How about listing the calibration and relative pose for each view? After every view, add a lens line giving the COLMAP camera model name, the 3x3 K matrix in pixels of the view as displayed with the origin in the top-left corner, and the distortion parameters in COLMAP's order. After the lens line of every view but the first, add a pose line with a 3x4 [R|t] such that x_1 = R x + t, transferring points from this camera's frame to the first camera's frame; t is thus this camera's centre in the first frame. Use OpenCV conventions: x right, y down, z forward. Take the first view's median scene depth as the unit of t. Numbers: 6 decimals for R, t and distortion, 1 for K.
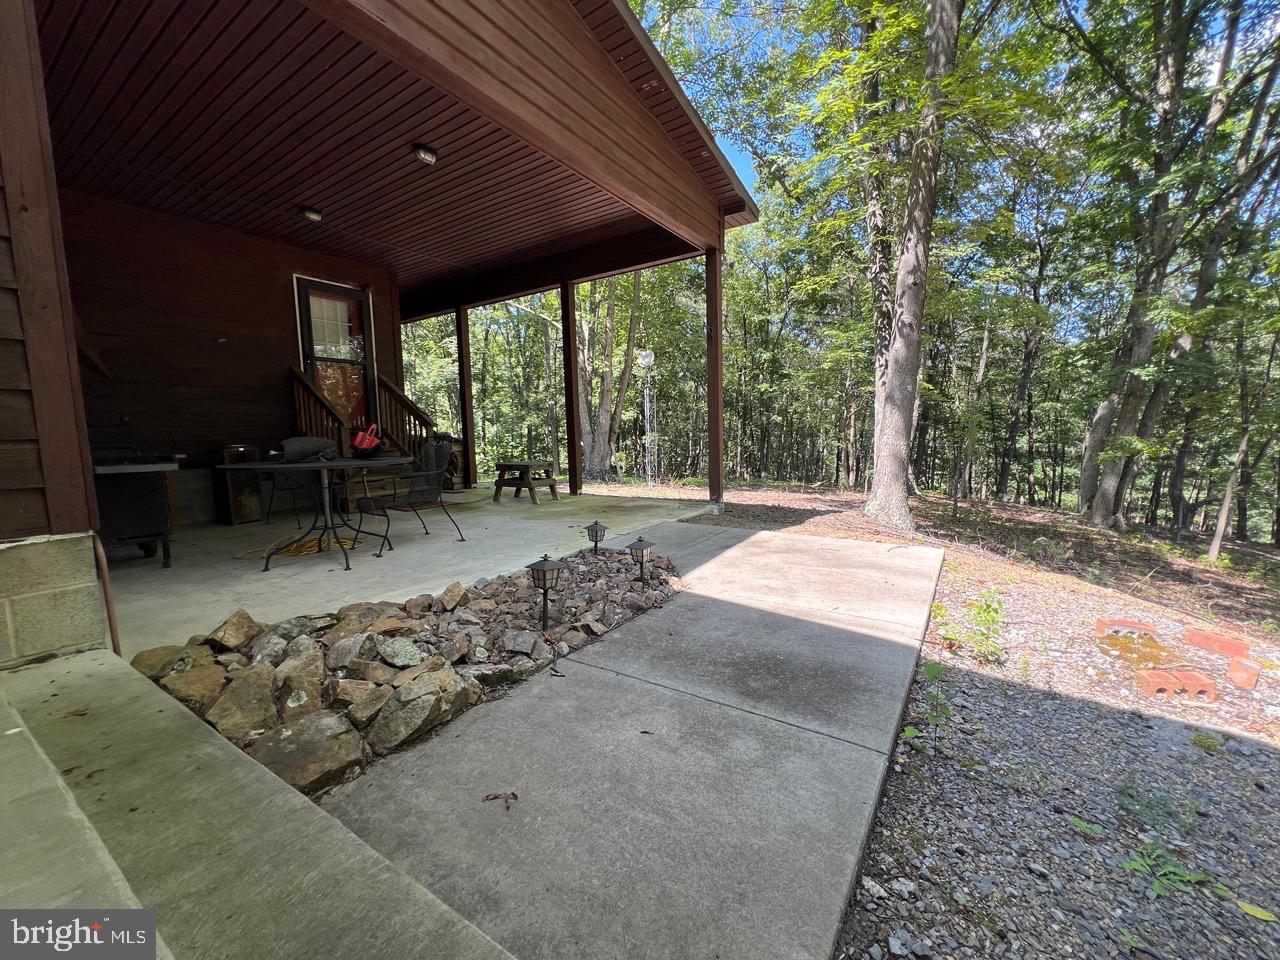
lens RADIAL K [[514.1, 0, 640.0], [0, 514.1, 480.0], [0, 0, 1]] dist [-0.002203, 0.000317]
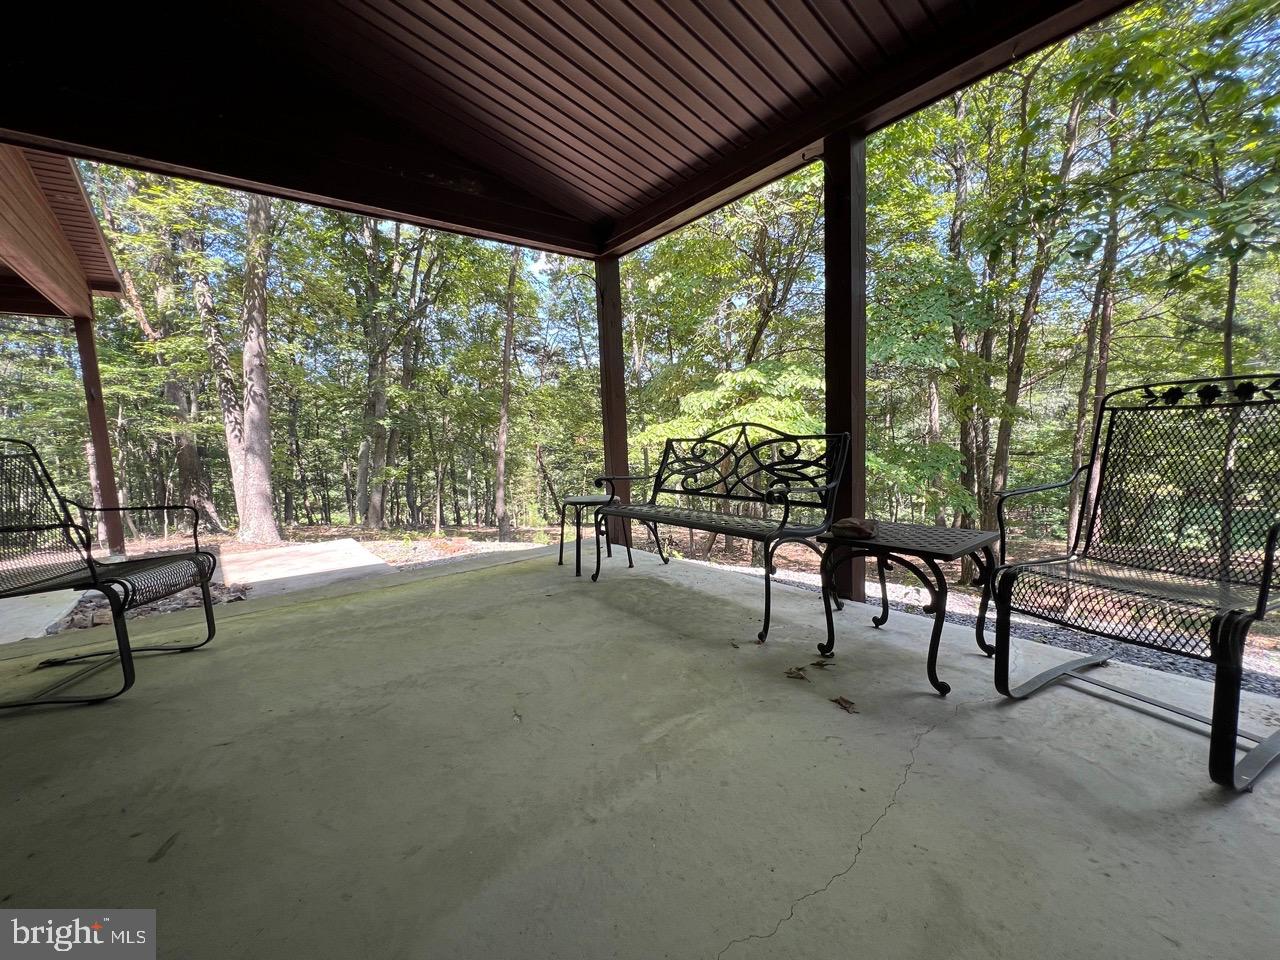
lens RADIAL K [[514.1, 0, 640.0], [0, 514.1, 480.0], [0, 0, 1]] dist [-0.002203, 0.000317]
pose [[0.308896, -0.078474, 0.947853, -0.253179], [0.132189, 0.990460, 0.038922, -0.003542], [-0.941865, 0.113273, 0.316323, -0.180175]]
